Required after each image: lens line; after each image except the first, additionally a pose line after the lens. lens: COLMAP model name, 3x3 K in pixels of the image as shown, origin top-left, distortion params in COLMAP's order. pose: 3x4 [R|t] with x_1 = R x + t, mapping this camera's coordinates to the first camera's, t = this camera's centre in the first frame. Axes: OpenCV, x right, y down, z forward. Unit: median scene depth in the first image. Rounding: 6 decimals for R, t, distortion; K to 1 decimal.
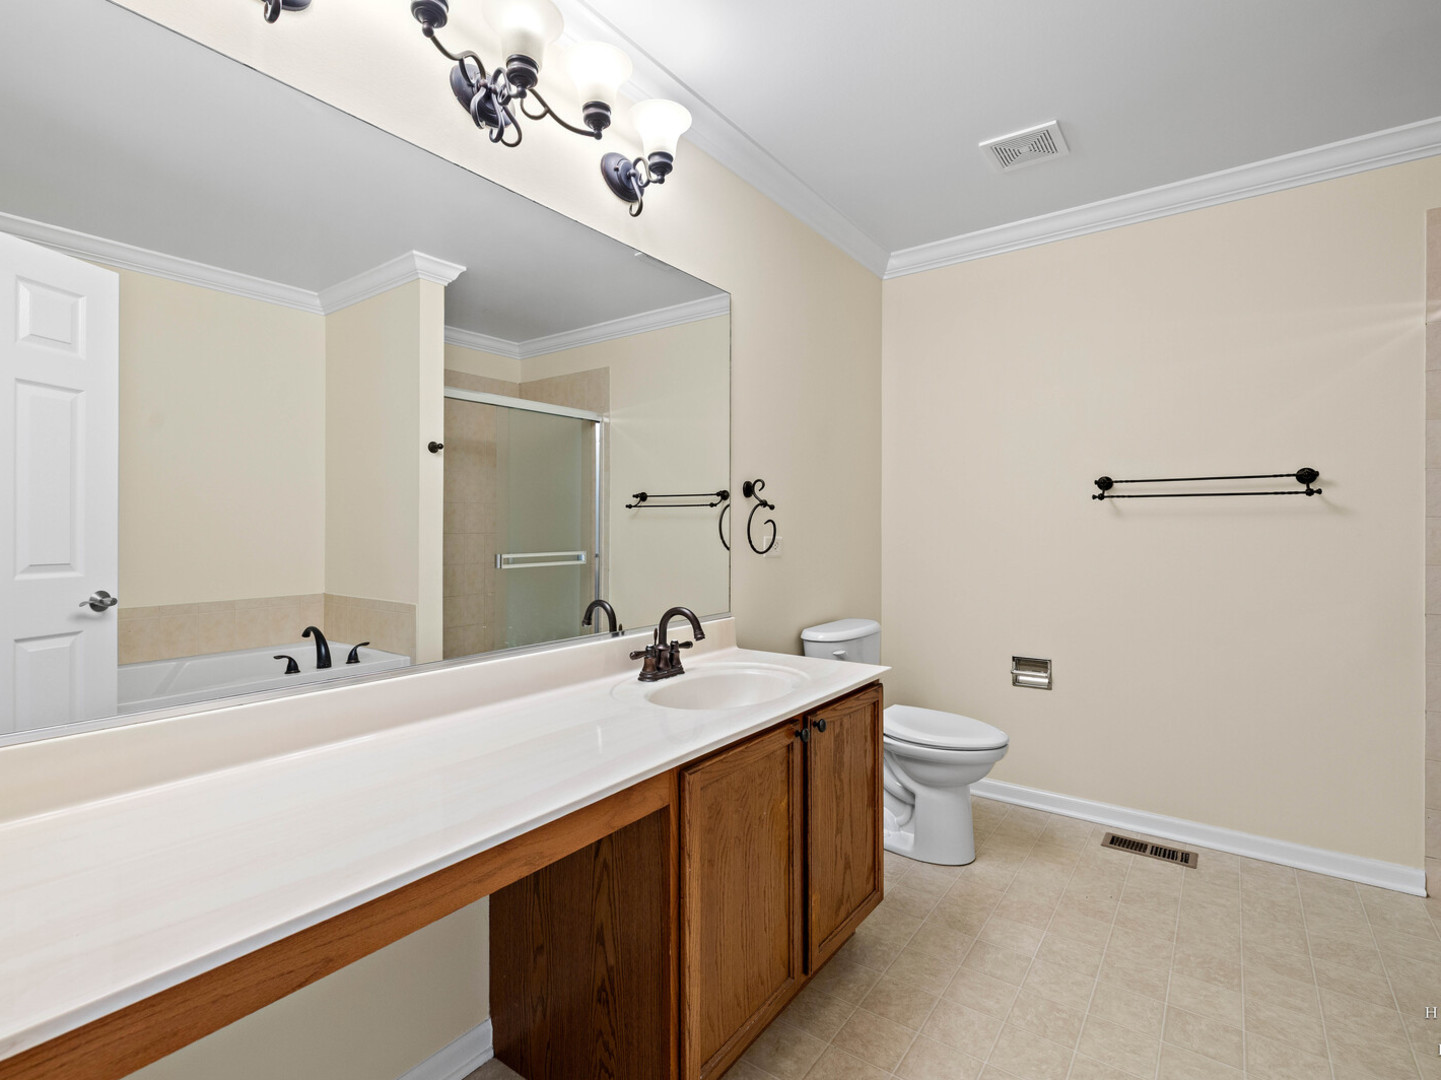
lens RADIAL K [[675.5, 0, 728.0], [0, 675.5, 534.4], [0, 0, 1]] dist [-0.000529, -0.000145]
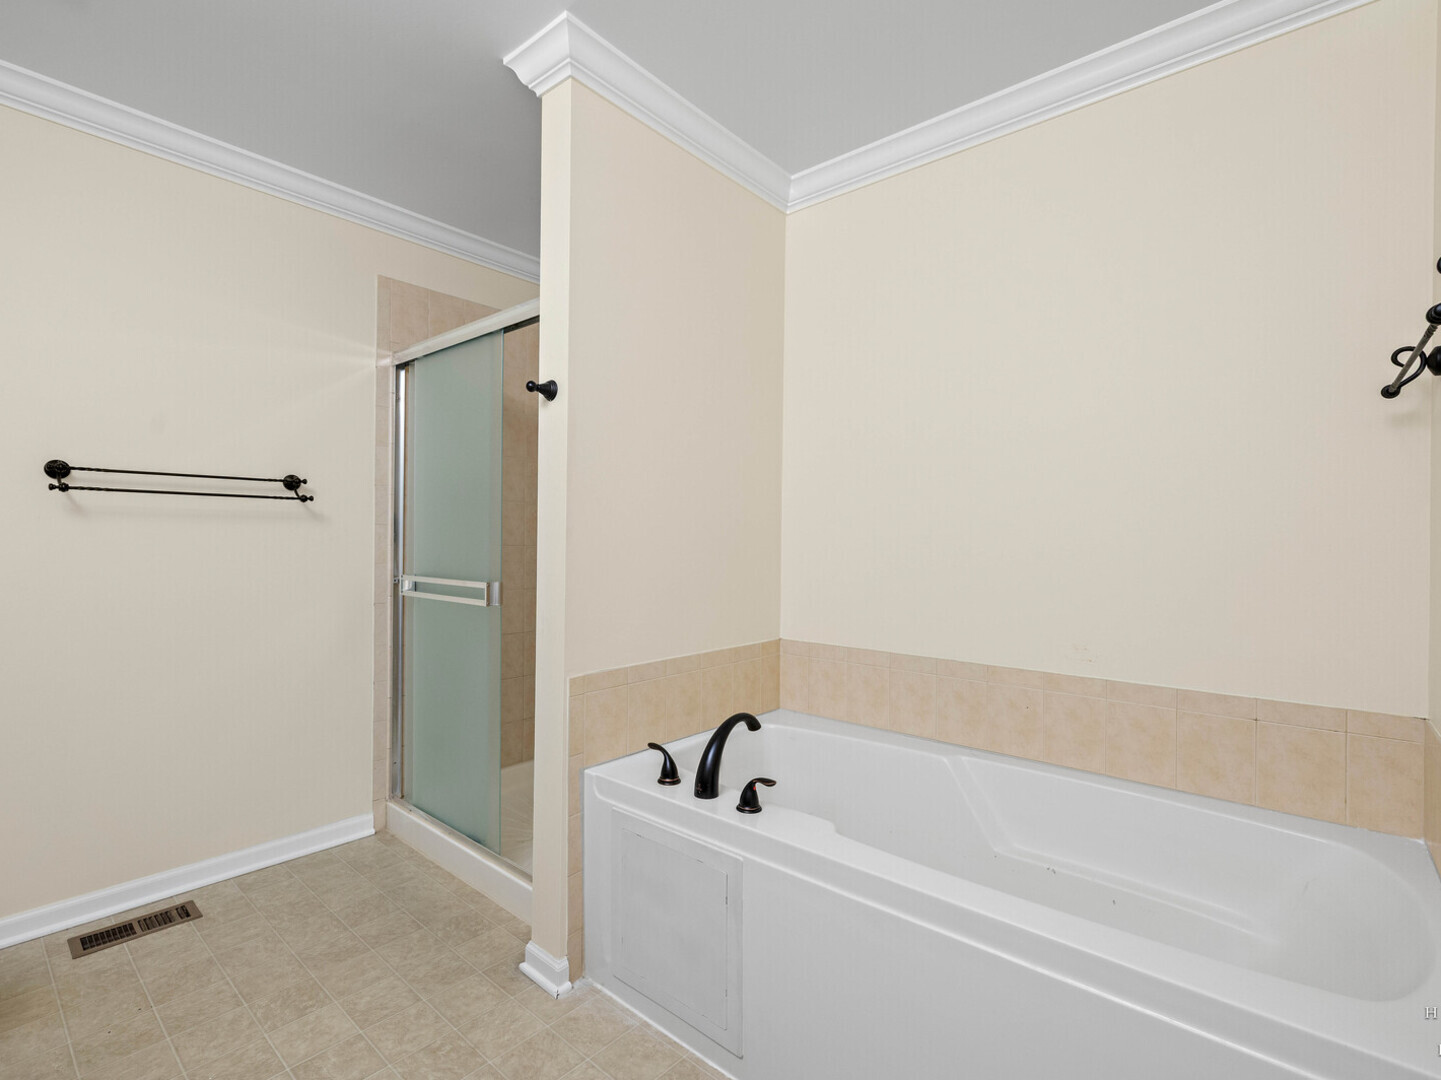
lens RADIAL K [[675.5, 0, 728.0], [0, 675.5, 534.4], [0, 0, 1]] dist [-0.000529, -0.000145]
pose [[0.098074, 0.003779, 0.995172, -0.143365], [-0.002640, 0.999990, -0.003537, -0.004792], [-0.995176, -0.002280, 0.098083, 0.270423]]
